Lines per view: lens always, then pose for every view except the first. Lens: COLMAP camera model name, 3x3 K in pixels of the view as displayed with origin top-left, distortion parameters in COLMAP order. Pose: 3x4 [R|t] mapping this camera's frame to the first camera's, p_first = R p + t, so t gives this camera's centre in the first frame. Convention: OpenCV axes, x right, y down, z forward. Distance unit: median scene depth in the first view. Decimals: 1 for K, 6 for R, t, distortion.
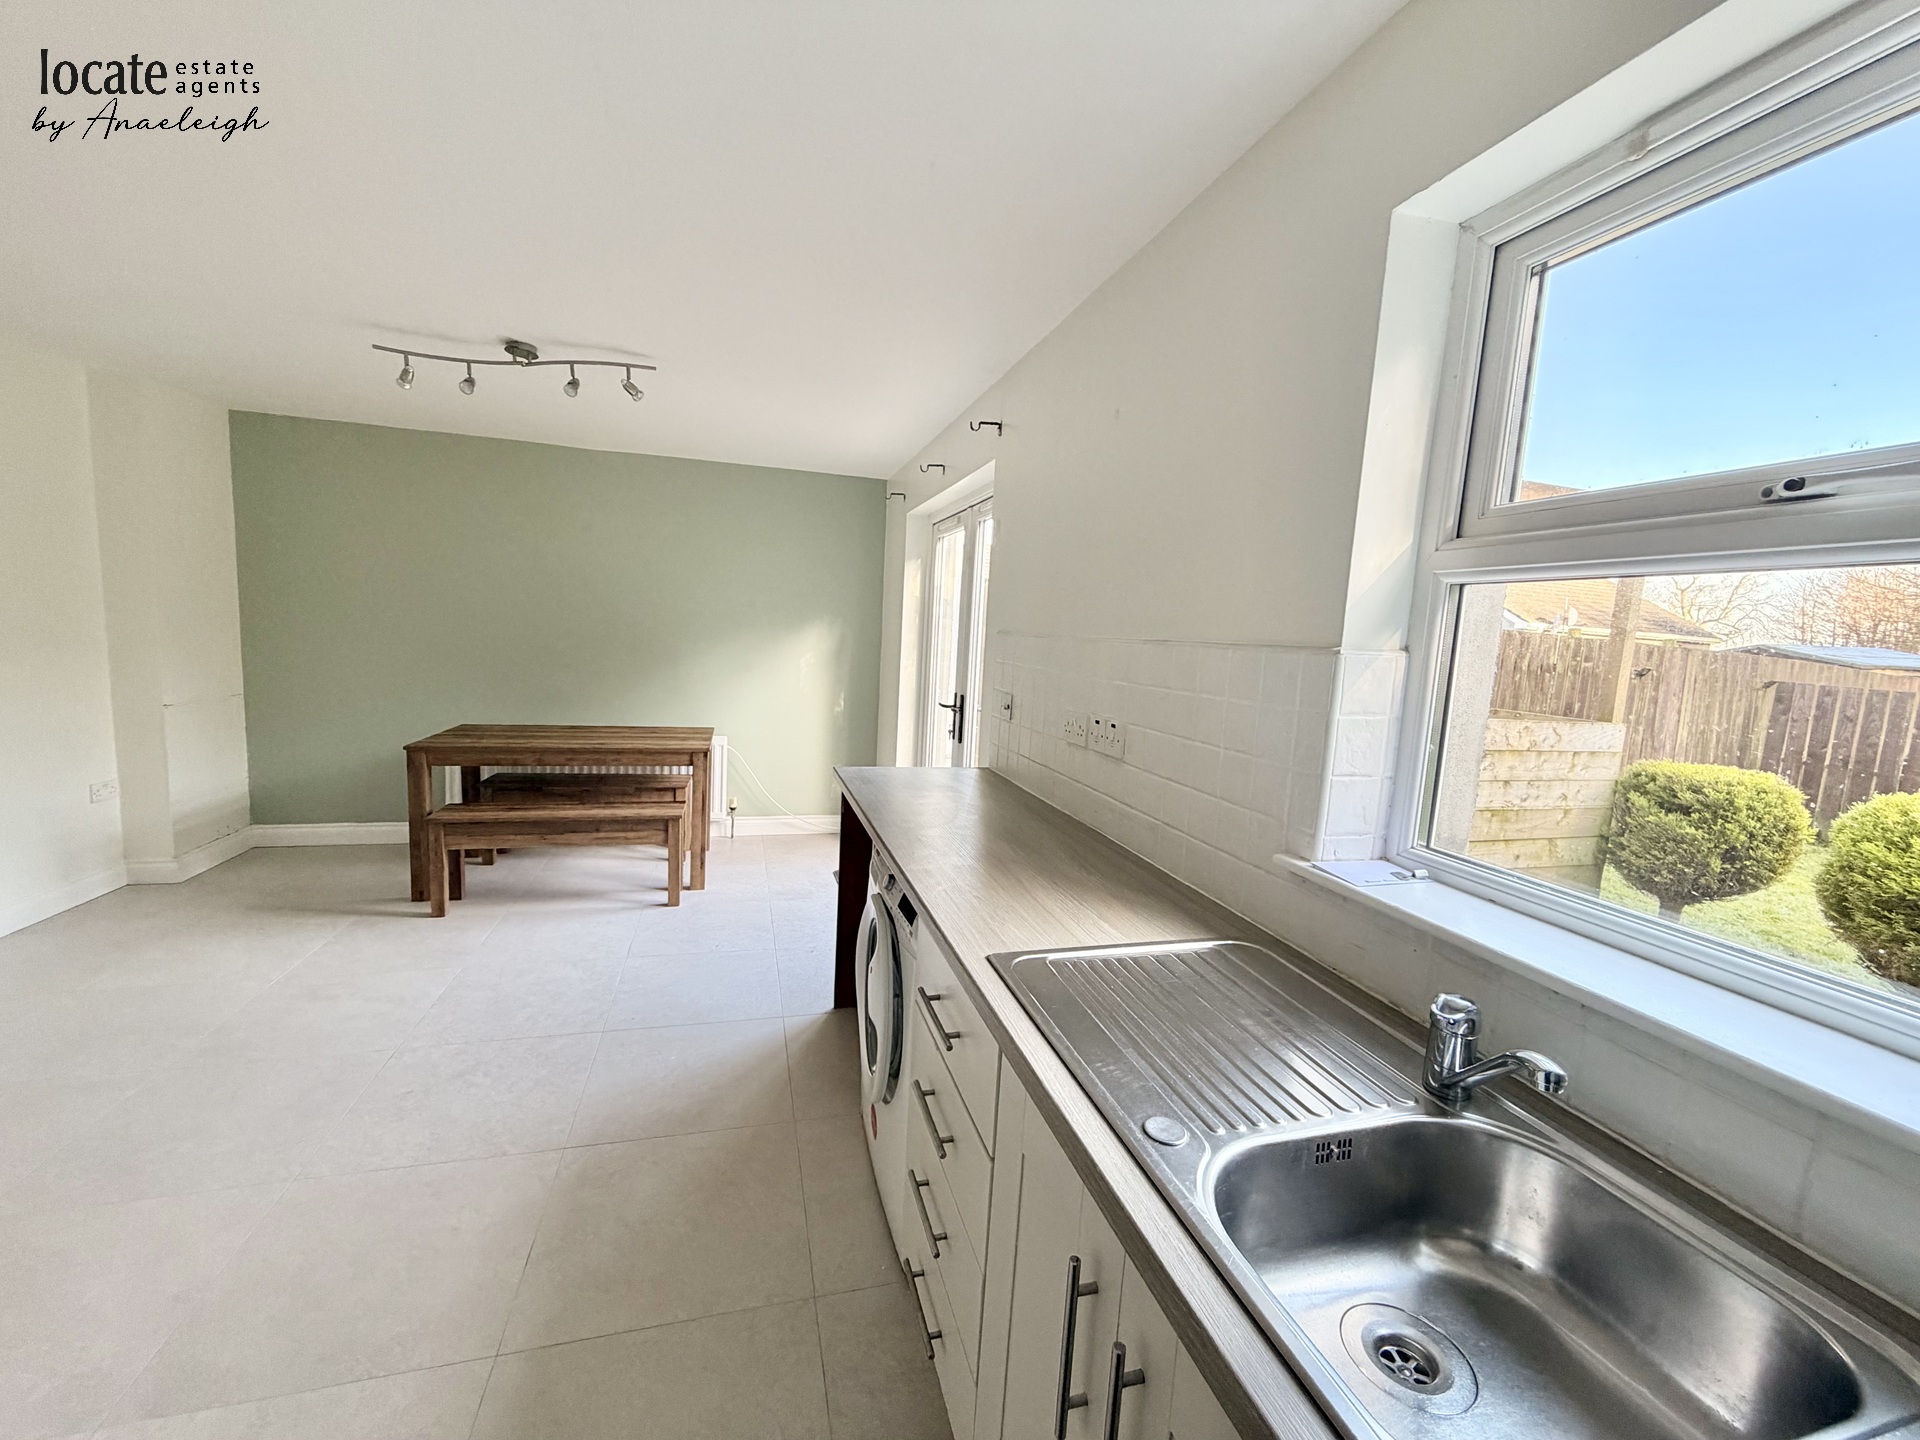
lens RADIAL K [[769.0, 0, 961.0], [0, 769.0, 719.6], [0, 0, 1]] dist [-0.001300, 0.001526]
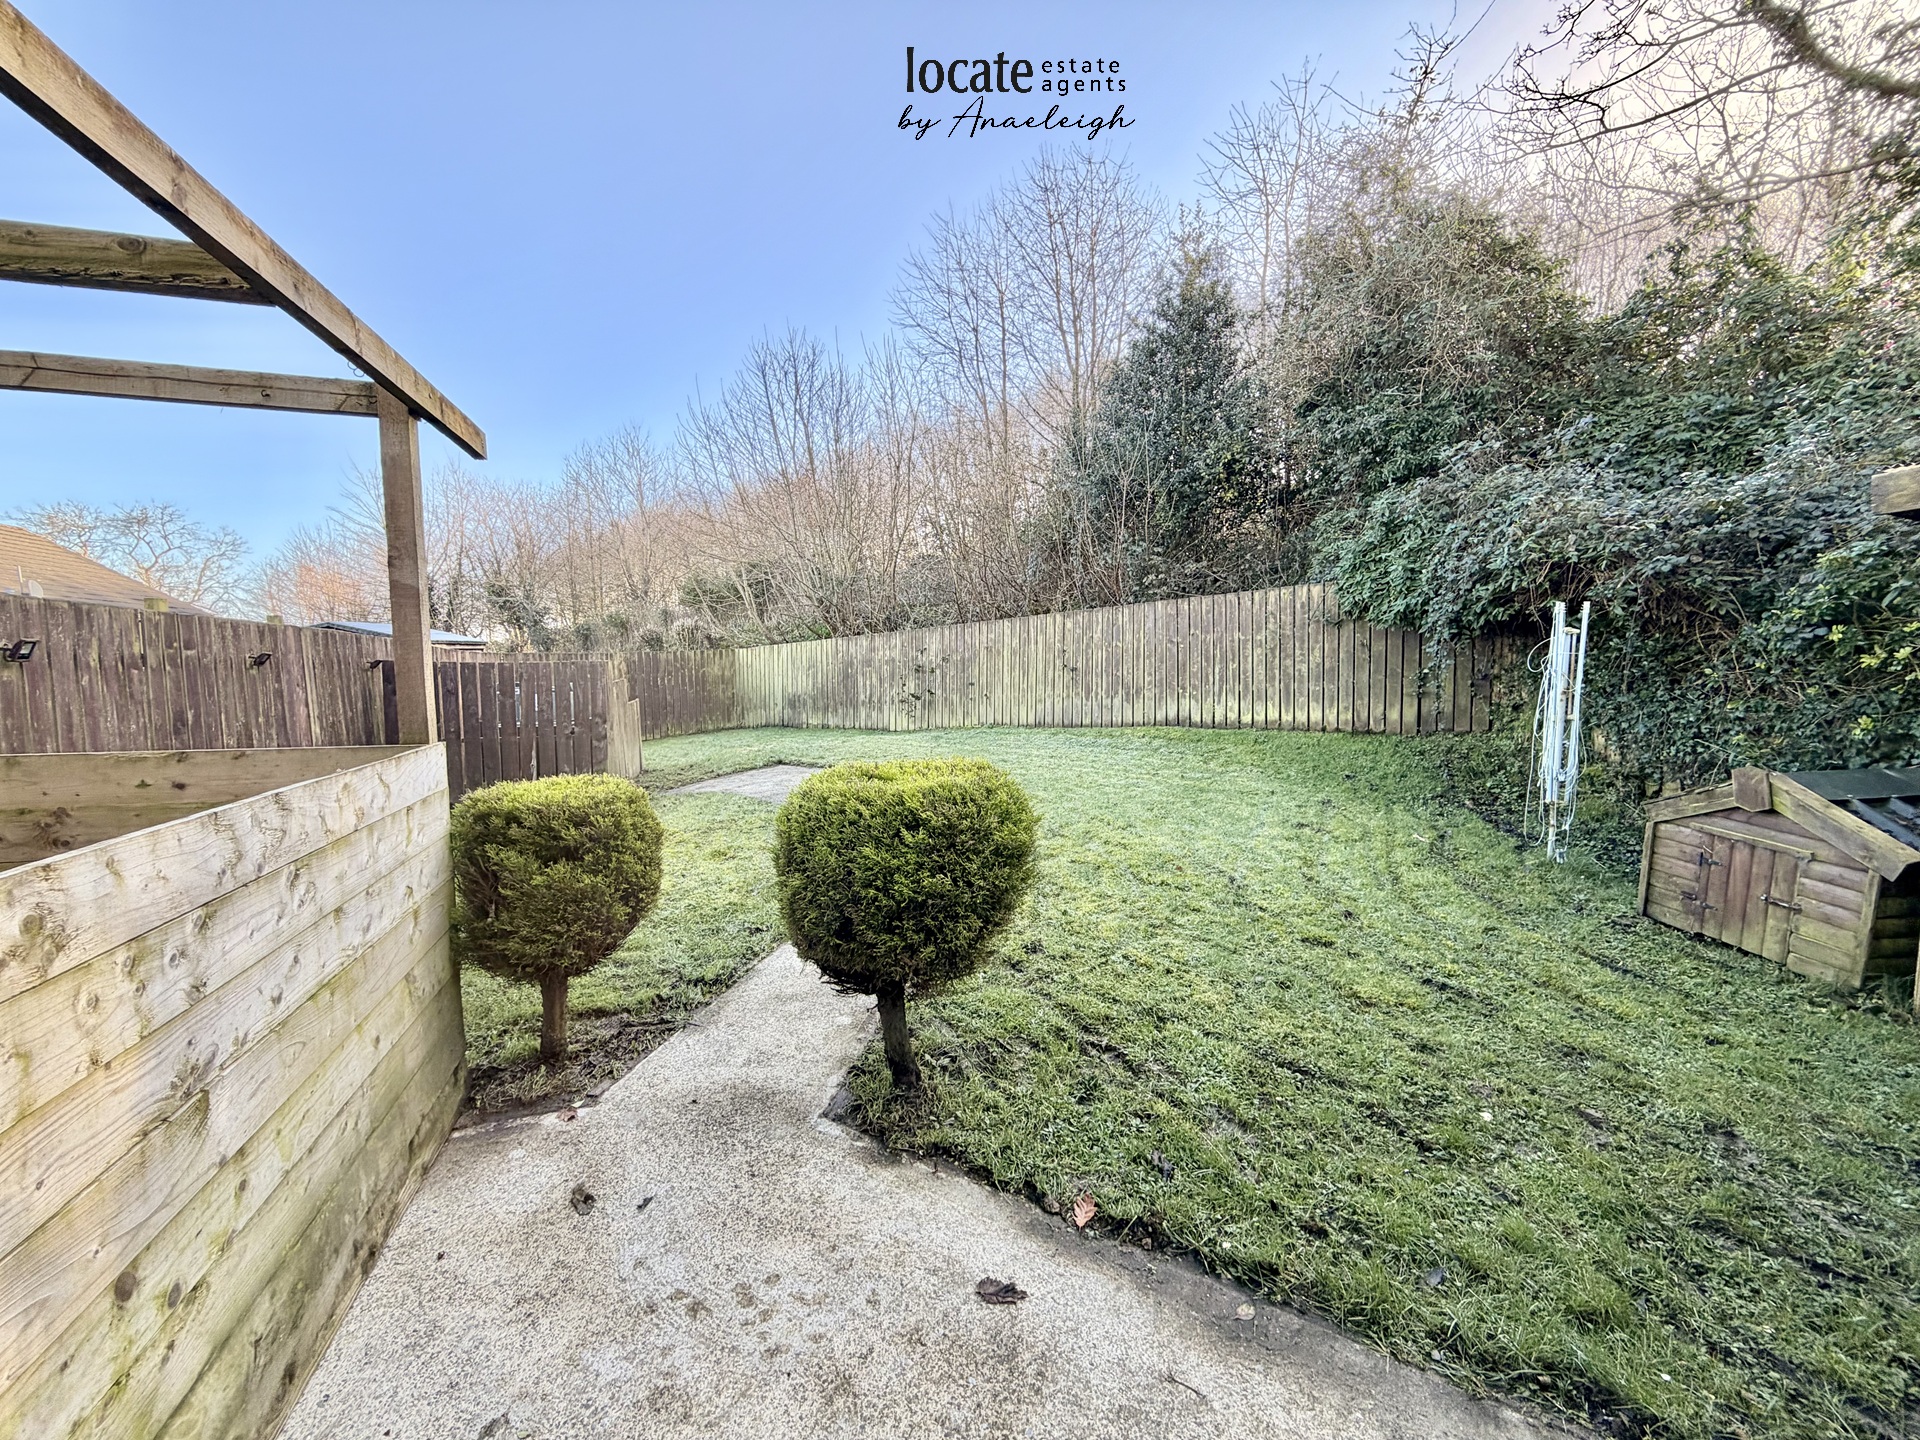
lens RADIAL K [[769.0, 0, 955.6], [0, 769.0, 720.0], [0, 0, 1]] dist [-0.001300, 0.001526]
pose [[0.015018, -0.139612, 0.990092, 0.143373], [0.117866, 0.983547, 0.136901, -0.026709], [-0.992916, 0.114642, 0.031226, 0.316017]]
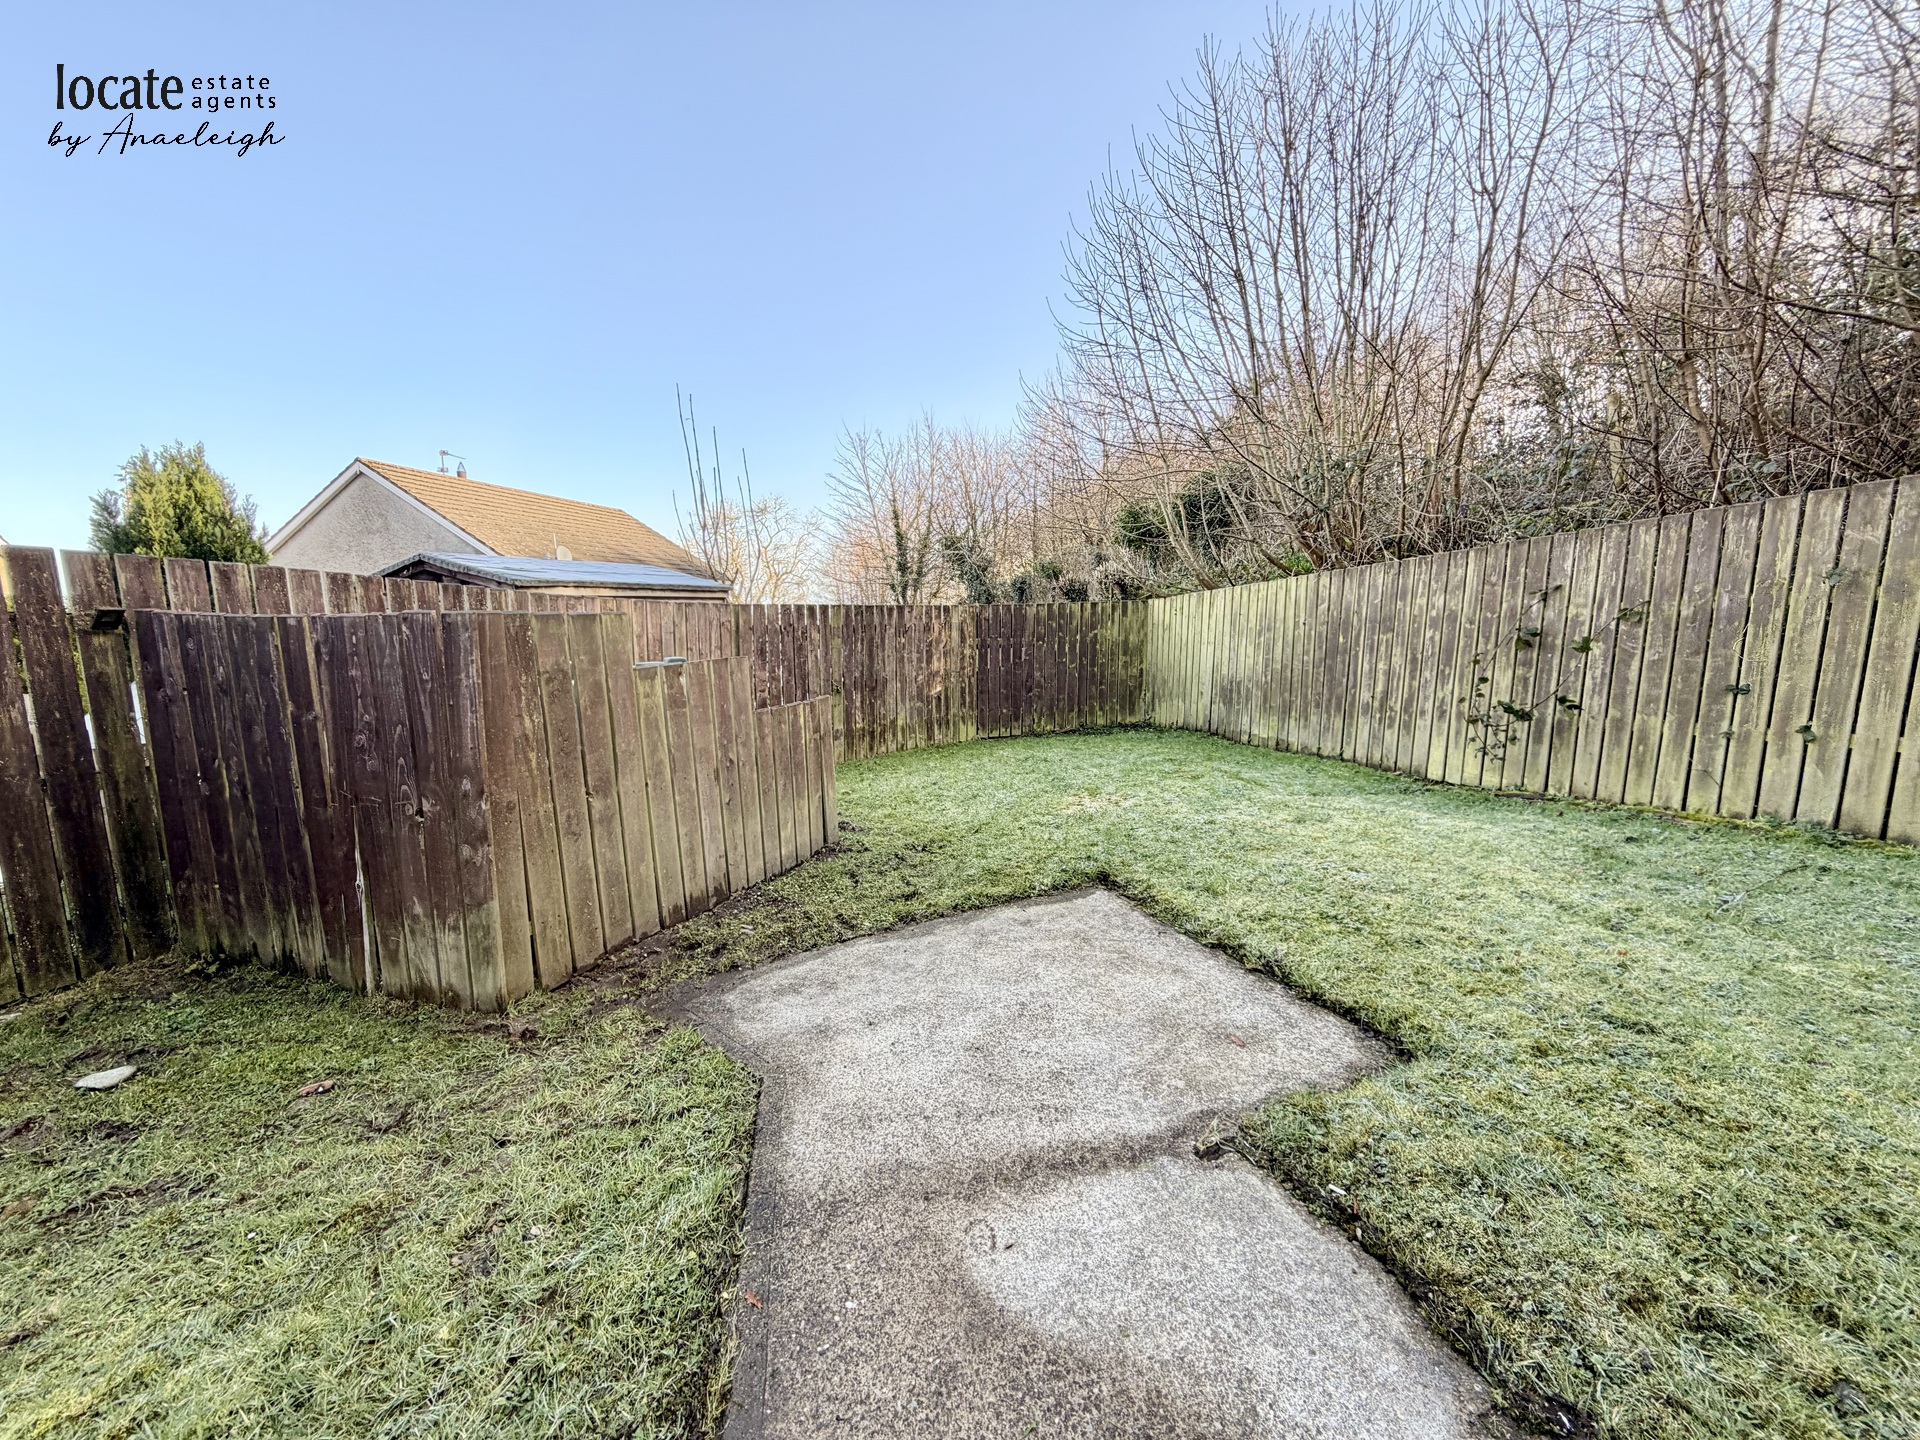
lens RADIAL K [[769.0, 0, 952.2], [0, 769.0, 729.2], [0, 0, 1]] dist [-0.001300, 0.001526]
pose [[0.595625, -0.173974, 0.784196, 1.108171], [0.127419, 0.984366, 0.121603, 0.022004], [-0.793092, 0.027492, 0.608481, 0.445611]]
